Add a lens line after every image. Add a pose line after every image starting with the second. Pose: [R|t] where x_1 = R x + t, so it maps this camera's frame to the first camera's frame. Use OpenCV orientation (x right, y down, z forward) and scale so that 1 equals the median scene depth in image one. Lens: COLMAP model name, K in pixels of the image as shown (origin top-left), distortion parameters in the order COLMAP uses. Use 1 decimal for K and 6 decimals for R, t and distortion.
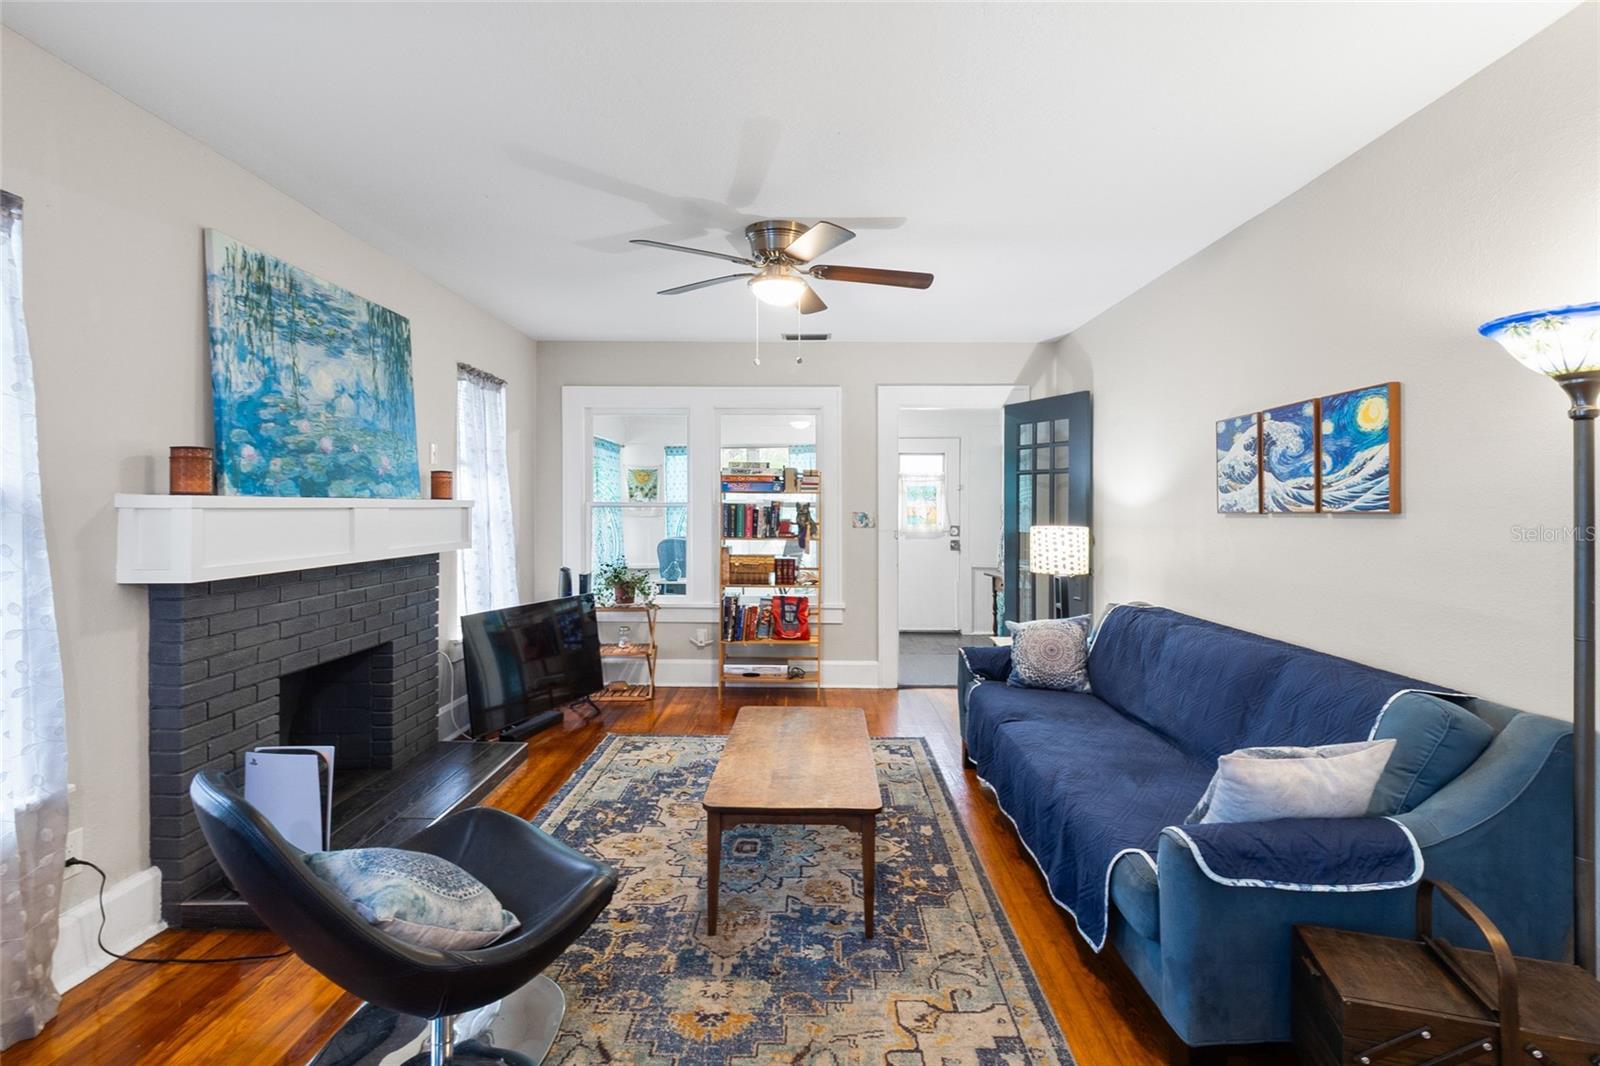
lens RADIAL K [[731.0, 0, 802.3], [0, 731.0, 523.5], [0, 0, 1]] dist [-0.004615, -0.000551]
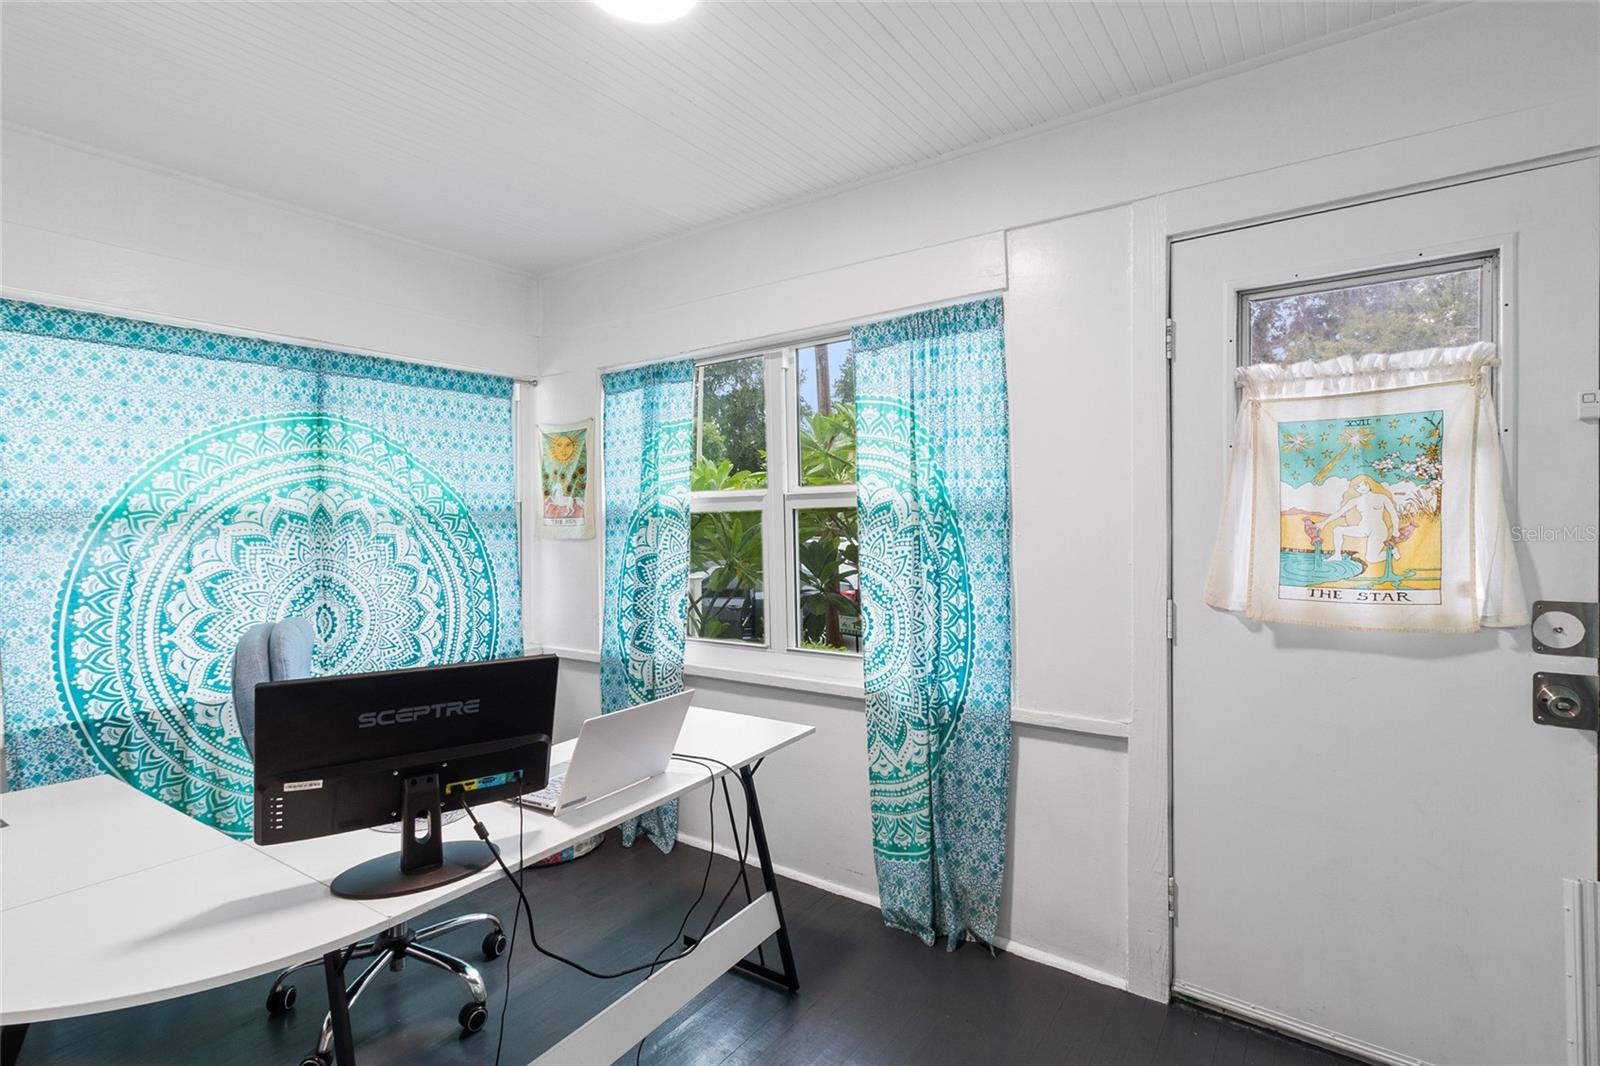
lens RADIAL K [[731.0, 0, 798.5], [0, 731.0, 527.5], [0, 0, 1]] dist [-0.004615, -0.000551]
pose [[0.830736, 0.003156, -0.556657, 0.214345], [0.001297, 0.999970, 0.007605, -0.028905], [0.556664, -0.007040, 0.830708, 1.059811]]
